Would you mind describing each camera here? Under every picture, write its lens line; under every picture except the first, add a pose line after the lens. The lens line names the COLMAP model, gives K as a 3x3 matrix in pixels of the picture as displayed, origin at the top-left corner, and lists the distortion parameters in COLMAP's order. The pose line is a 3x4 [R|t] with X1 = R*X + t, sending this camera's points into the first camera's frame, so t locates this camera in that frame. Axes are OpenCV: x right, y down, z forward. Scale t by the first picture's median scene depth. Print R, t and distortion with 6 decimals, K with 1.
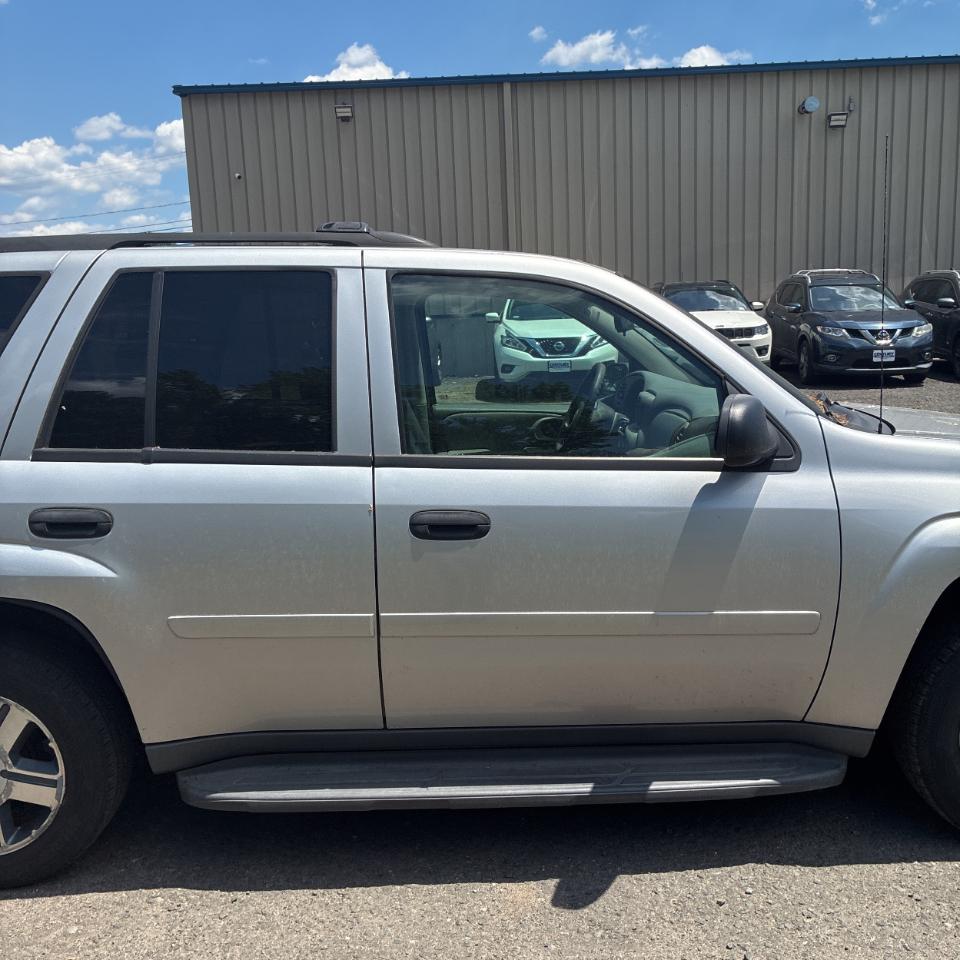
lens RADIAL K [[976.9, 0, 495.8], [0, 976.9, 478.8], [0, 0, 1]] dist [0.013881, -0.001563]
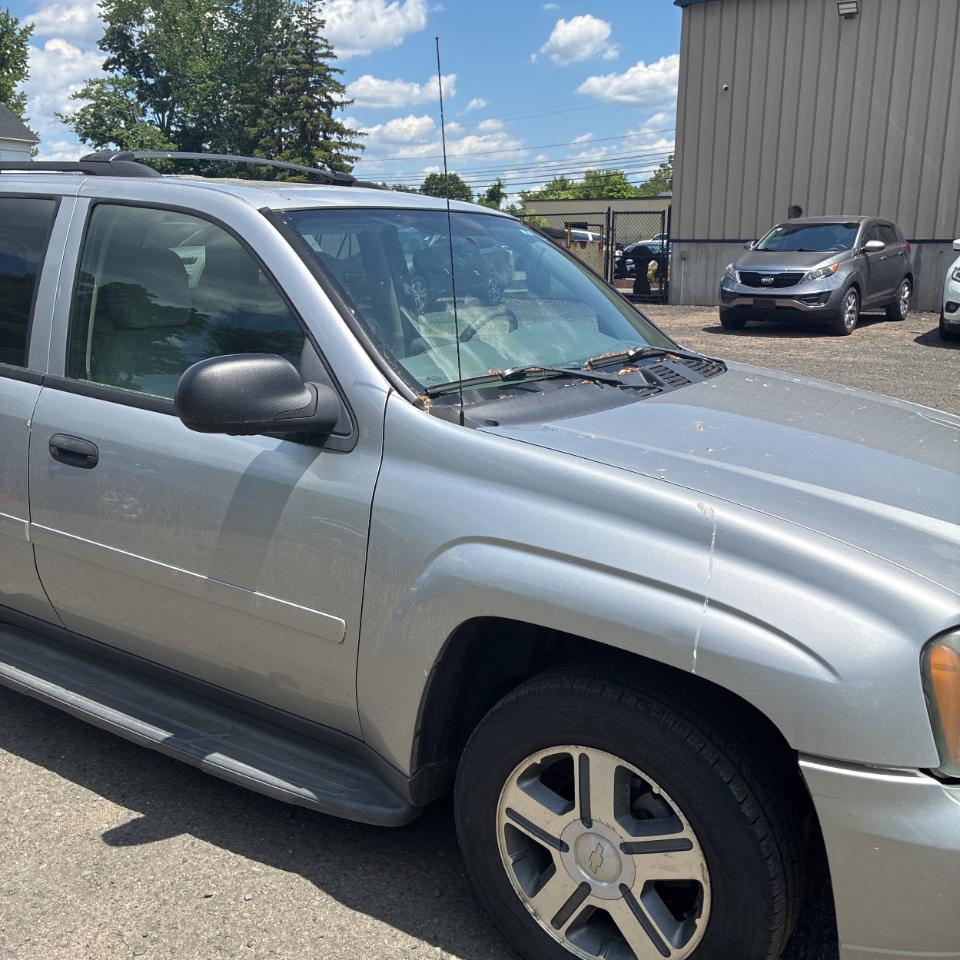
lens RADIAL K [[970.4, 0, 495.8], [0, 970.4, 470.4], [0, 0, 1]] dist [0.027263, 0.001066]
pose [[0.832756, 0.165062, -0.528461, 0.150710], [-0.124516, 0.985907, 0.111729, -0.017862], [0.539456, -0.027242, 0.841573, 0.063961]]
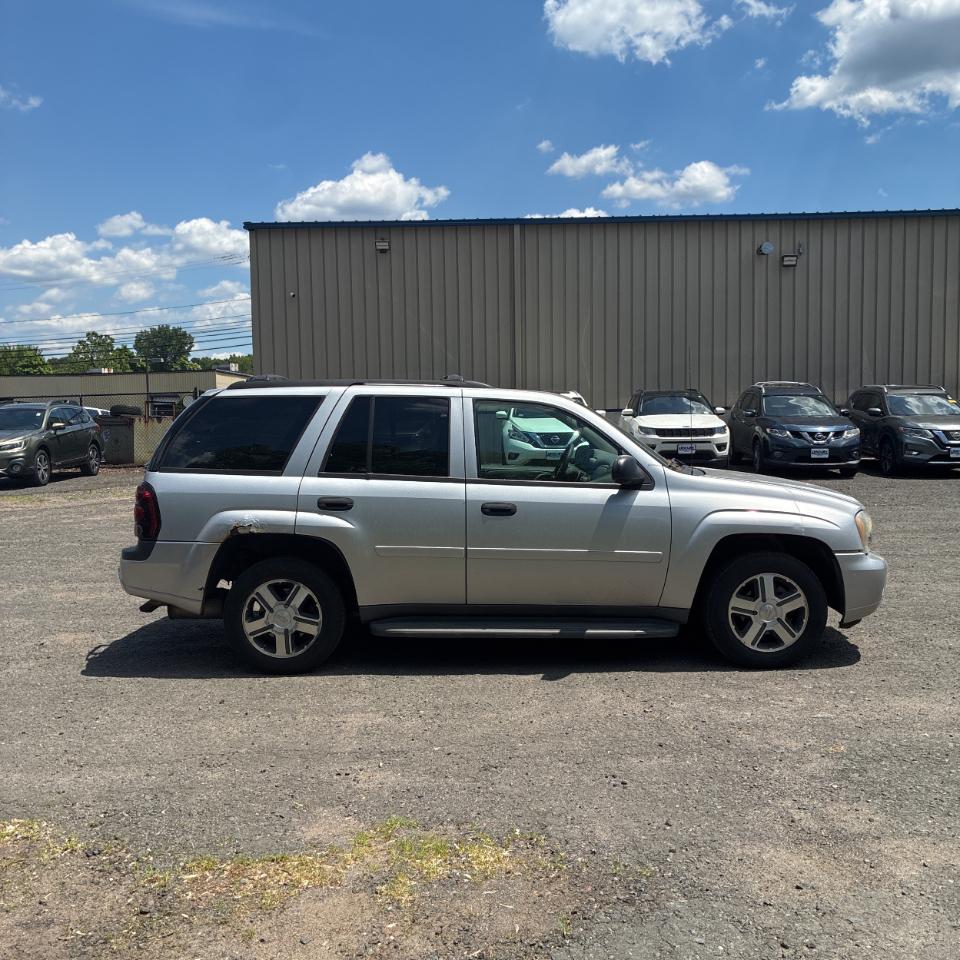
lens RADIAL K [[985.5, 0, 477.8], [0, 985.5, 461.4], [0, 0, 1]] dist [0.025769, -0.000204]
pose [[0.999566, 0.022592, -0.018919, -0.009520], [-0.024607, 0.993170, -0.114055, 0.034462], [0.016213, 0.114471, 0.993294, -0.224312]]
